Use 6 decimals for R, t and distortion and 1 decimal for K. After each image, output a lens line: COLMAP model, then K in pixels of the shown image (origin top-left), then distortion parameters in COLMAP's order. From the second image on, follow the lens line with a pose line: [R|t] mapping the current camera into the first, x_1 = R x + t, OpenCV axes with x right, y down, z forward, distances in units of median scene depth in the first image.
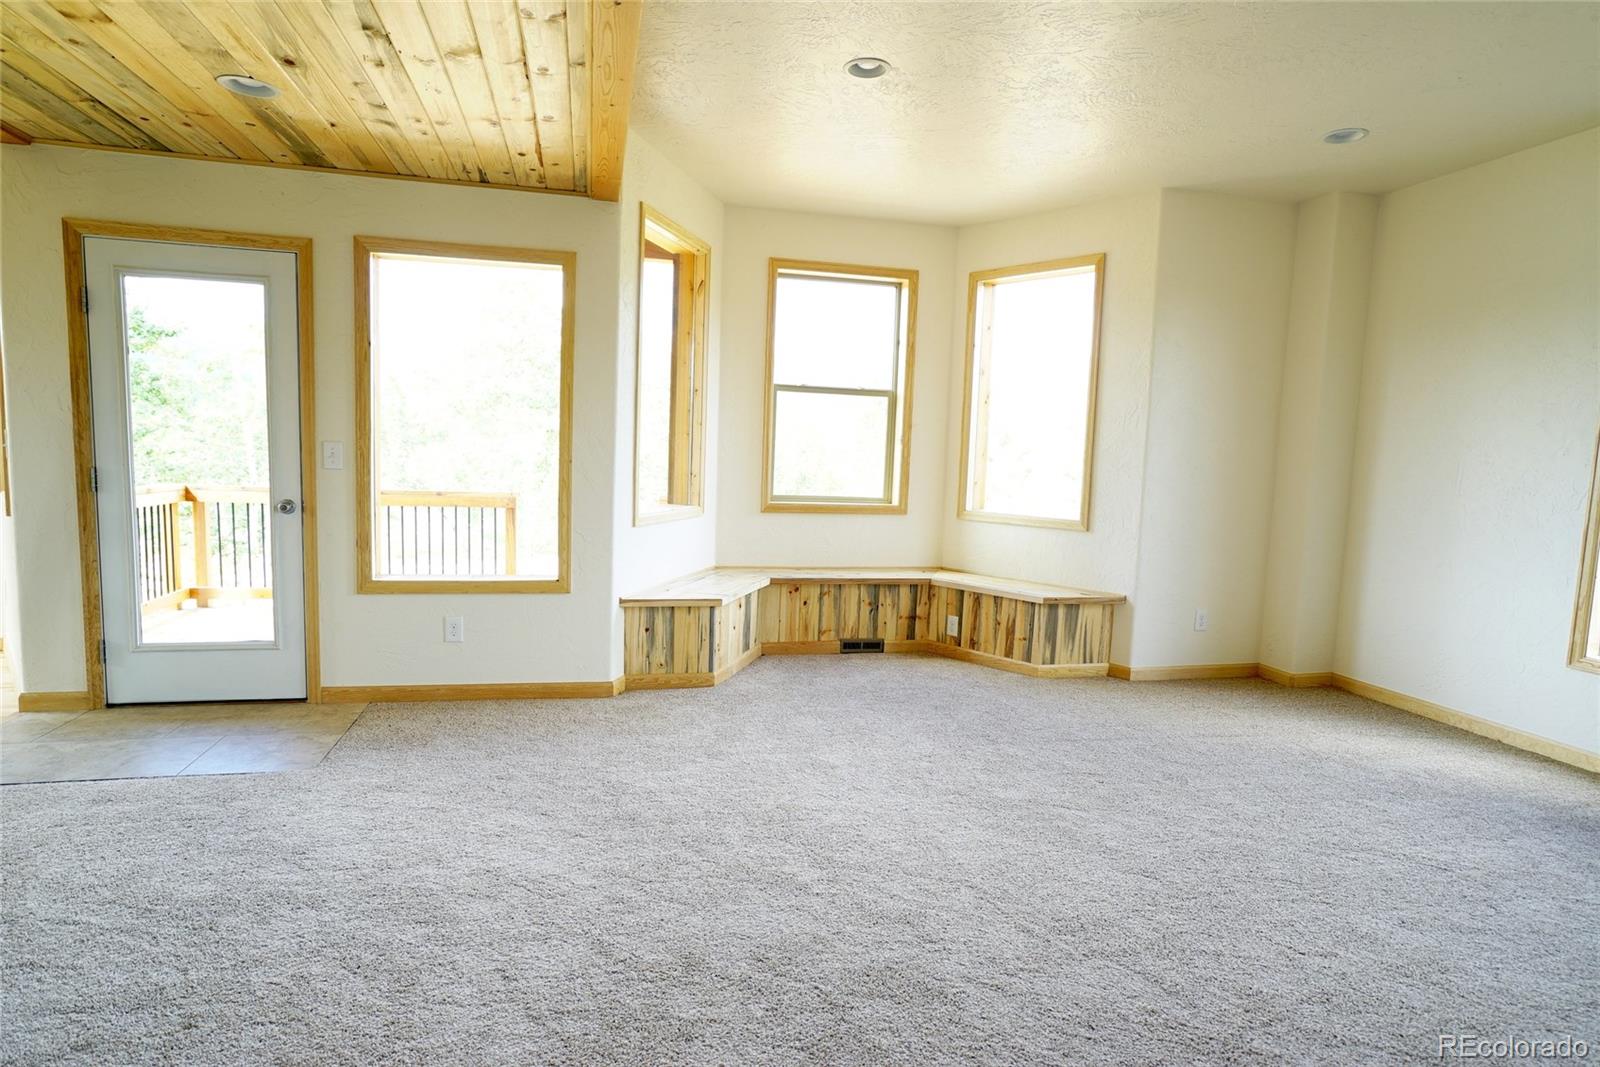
lens RADIAL K [[891.4, 0, 799.8], [0, 891.4, 535.7], [0, 0, 1]] dist [-0.022695, 0.015463]
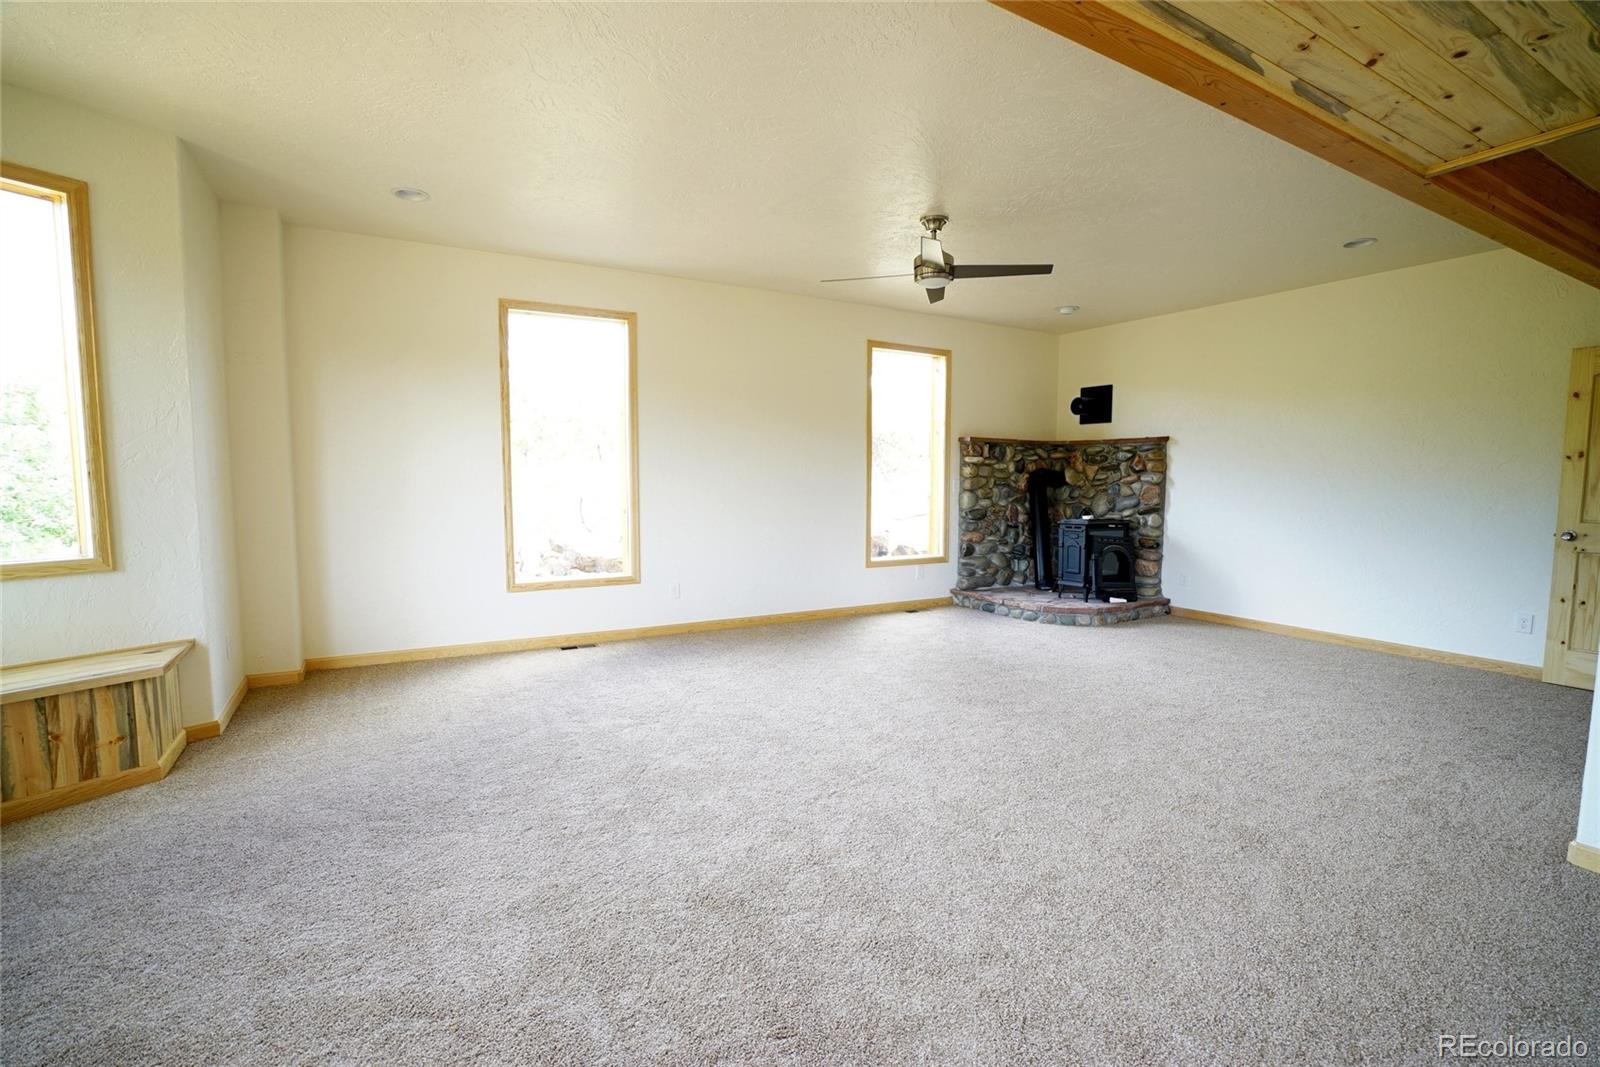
lens RADIAL K [[760.7, 0, 800.1], [0, 760.7, 530.2], [0, 0, 1]] dist [-0.008039, 0.017637]
pose [[-0.289317, -0.112957, 0.950545, -0.443393], [0.062827, 0.988631, 0.136606, -0.090703], [-0.955169, 0.099242, -0.278932, 0.650991]]
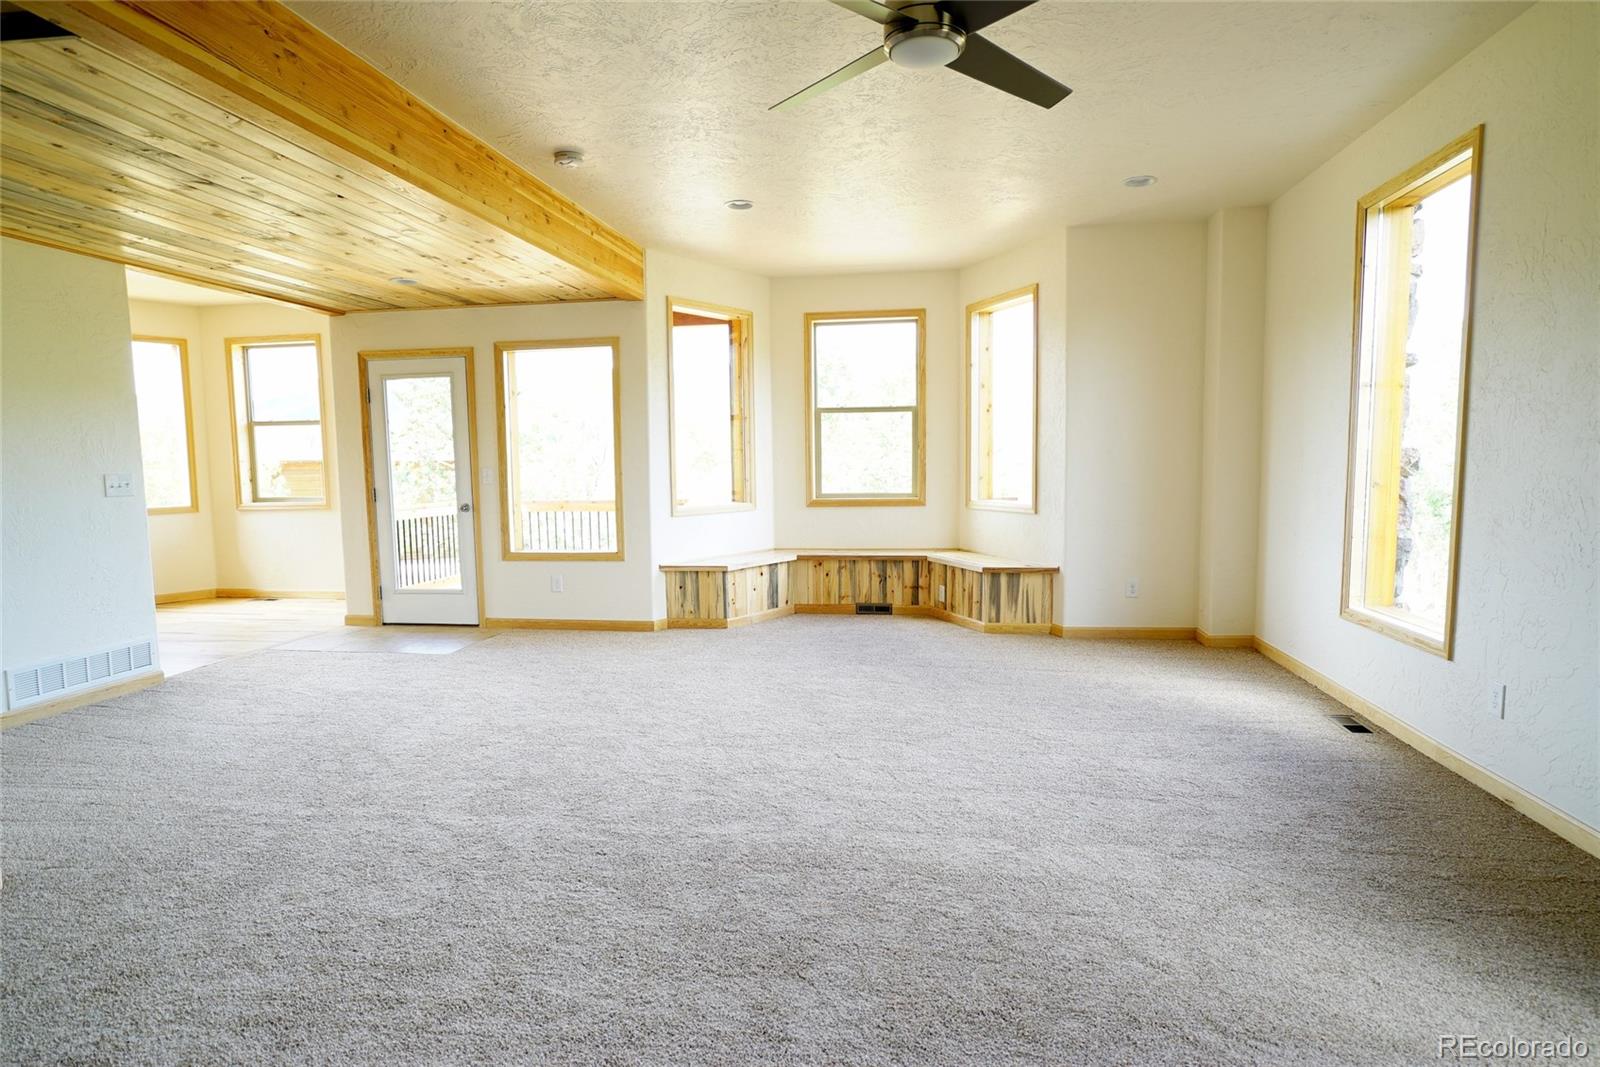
lens RADIAL K [[891.4, 0, 801.3], [0, 891.4, 535.0], [0, 0, 1]] dist [-0.022695, 0.015463]
pose [[0.923815, -0.016166, -0.382498, 0.502257], [0.010659, 0.999807, -0.016512, 0.041007], [0.382691, 0.011177, 0.923809, -0.237017]]
